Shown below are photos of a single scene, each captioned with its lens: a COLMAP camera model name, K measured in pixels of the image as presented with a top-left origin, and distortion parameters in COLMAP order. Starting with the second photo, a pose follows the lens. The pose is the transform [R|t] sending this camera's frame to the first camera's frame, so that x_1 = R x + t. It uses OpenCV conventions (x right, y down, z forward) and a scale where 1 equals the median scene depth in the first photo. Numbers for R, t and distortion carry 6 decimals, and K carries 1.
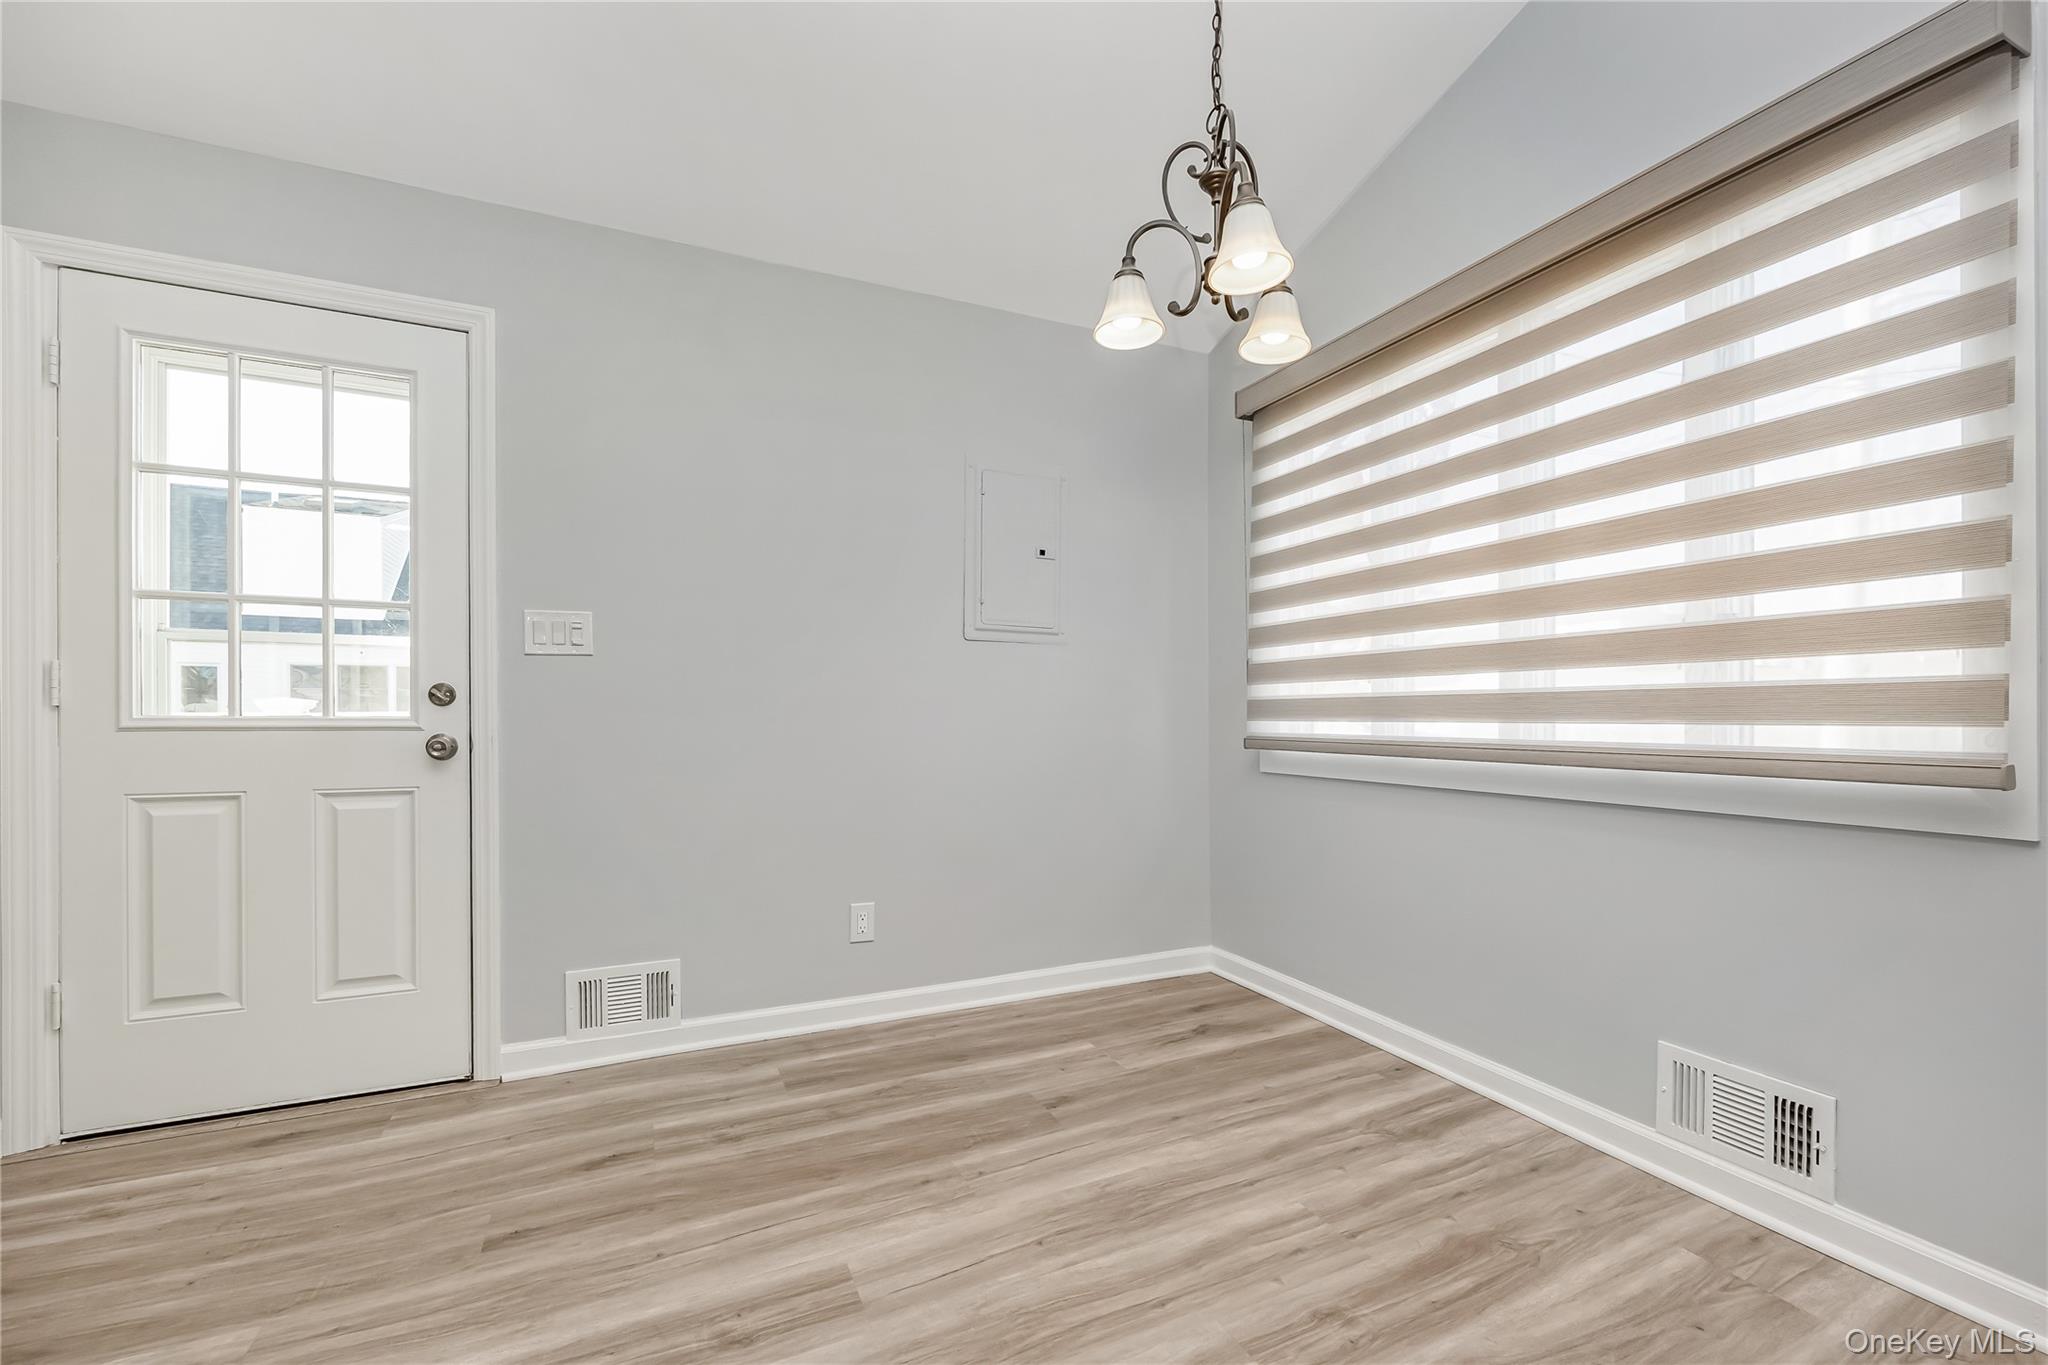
lens RADIAL K [[858.9, 0, 1028.9], [0, 858.9, 721.0], [0, 0, 1]] dist [-0.008375, 0.000504]
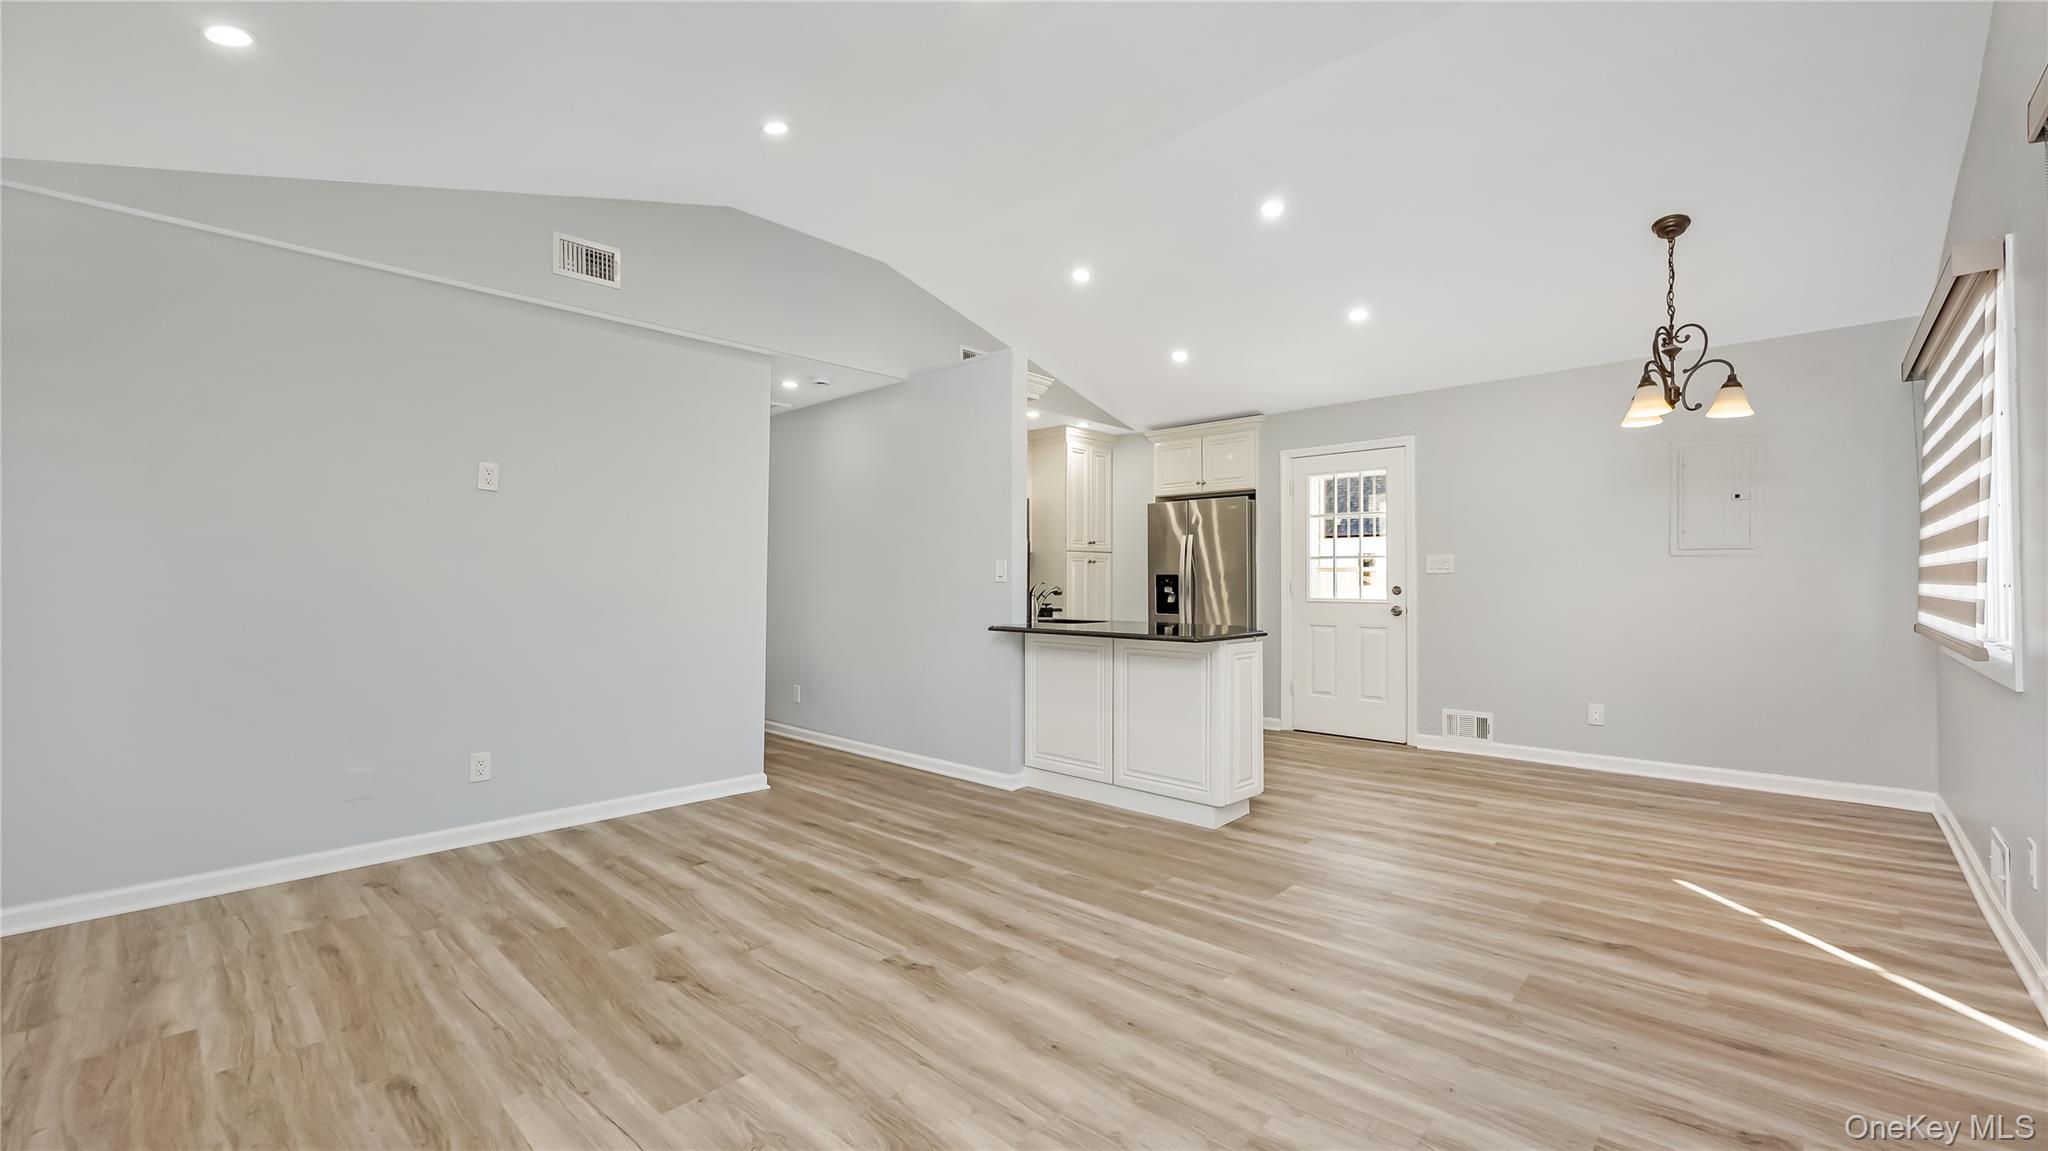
lens RADIAL K [[829.1, 0, 1022.4], [0, 829.1, 574.1], [0, 0, 1]] dist [-0.006317, 0.000224]
pose [[0.362070, -0.009733, -0.932100, 1.235797], [-0.006047, 0.999900, -0.012790, -0.042174], [0.932131, 0.010267, 0.361974, -0.953210]]
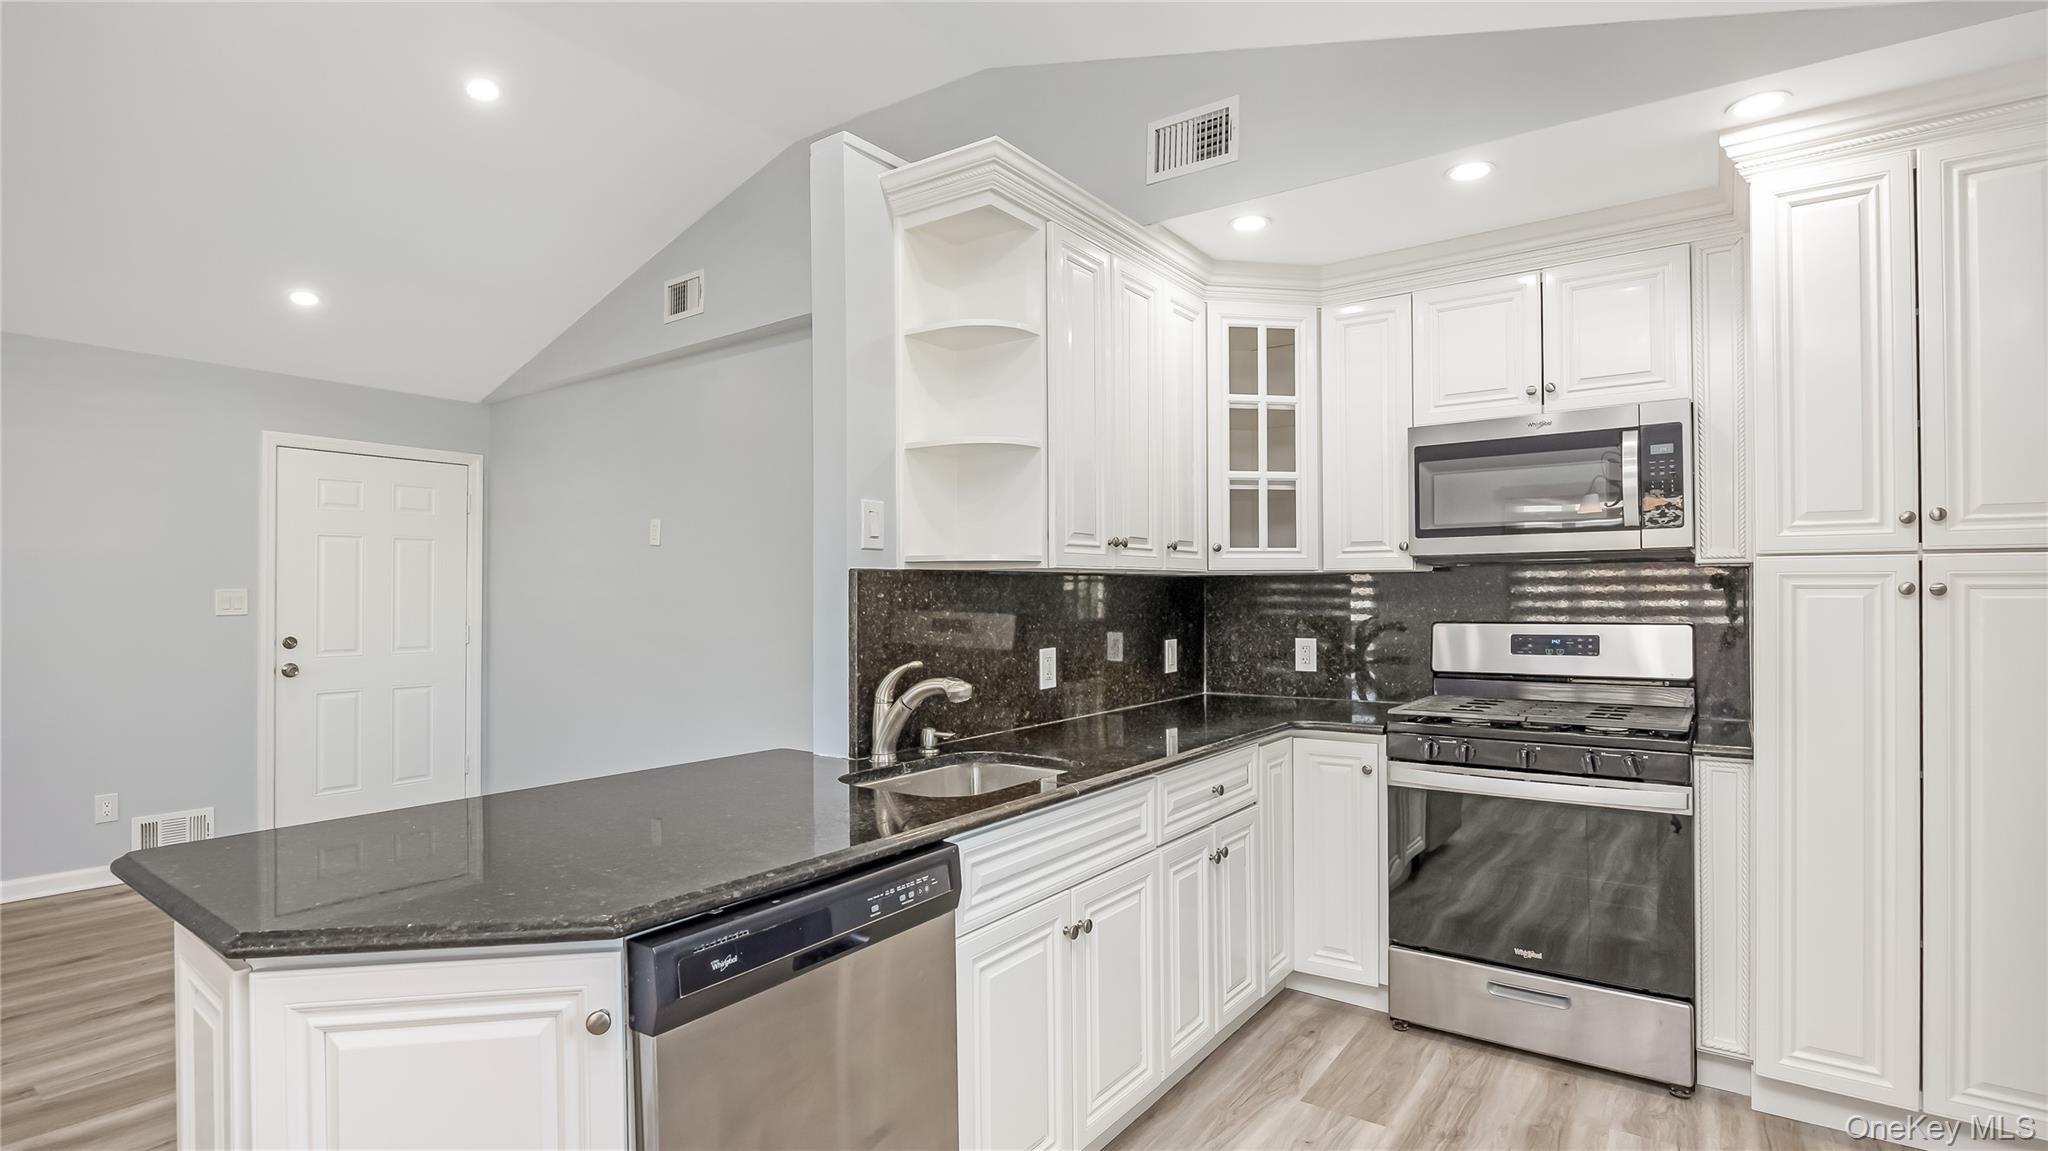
lens RADIAL K [[963.3, 0, 1031.1], [0, 963.3, 586.3], [0, 0, 1]] dist [-0.017998, 0.000556]
pose [[-0.877176, -0.004318, -0.480150, -0.382644], [-0.003090, 0.999990, -0.003347, -0.128192], [0.480159, -0.001452, -0.877180, 0.831070]]
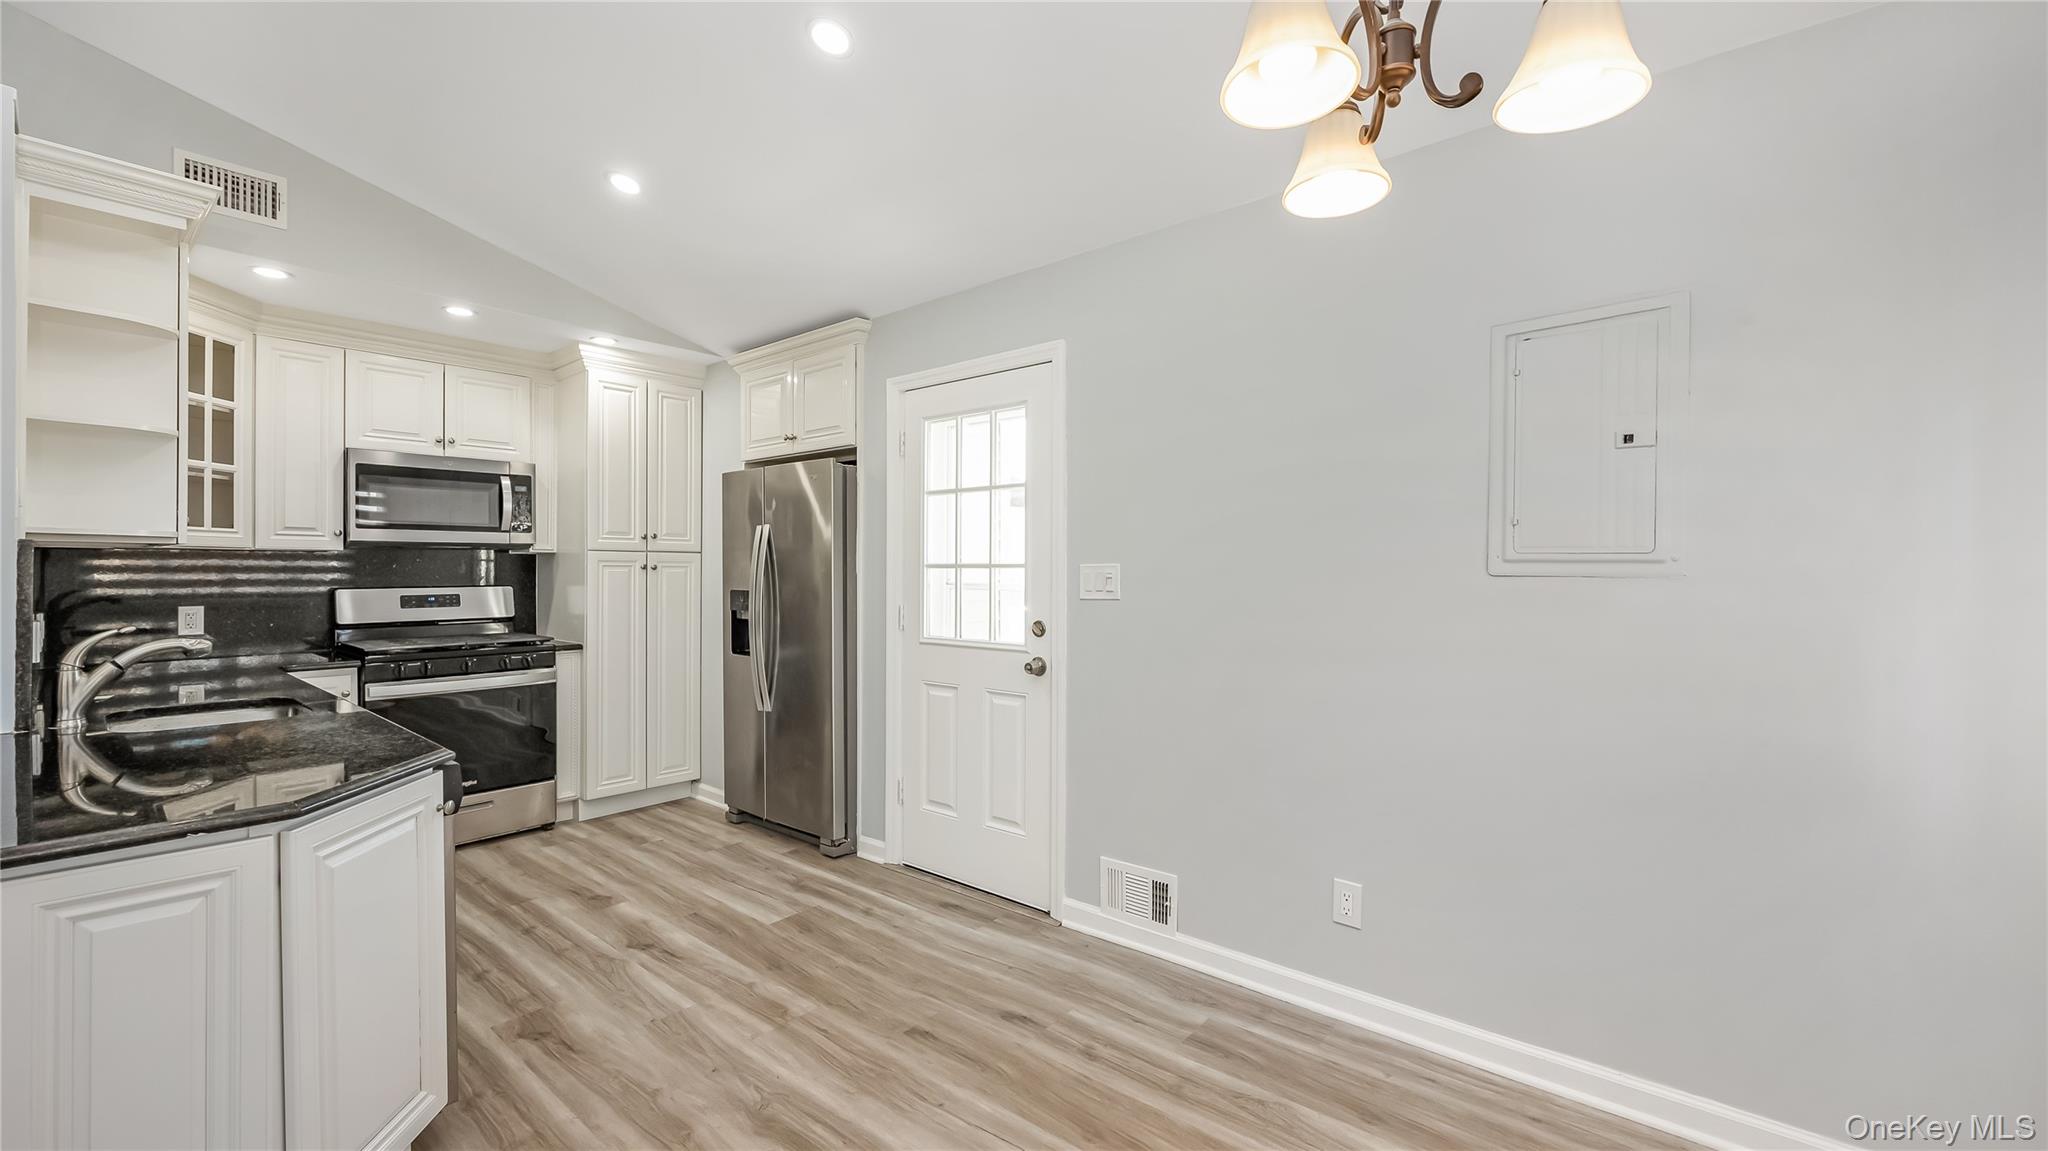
lens RADIAL K [[829.1, 0, 1030.5], [0, 829.1, 572.0], [0, 0, 1]] dist [-0.006317, 0.000224]
pose [[0.417936, 0.000375, -0.908476, 0.536474], [-0.007108, 0.999971, -0.002857, -0.120405], [0.908449, 0.007652, 0.417926, 0.433787]]
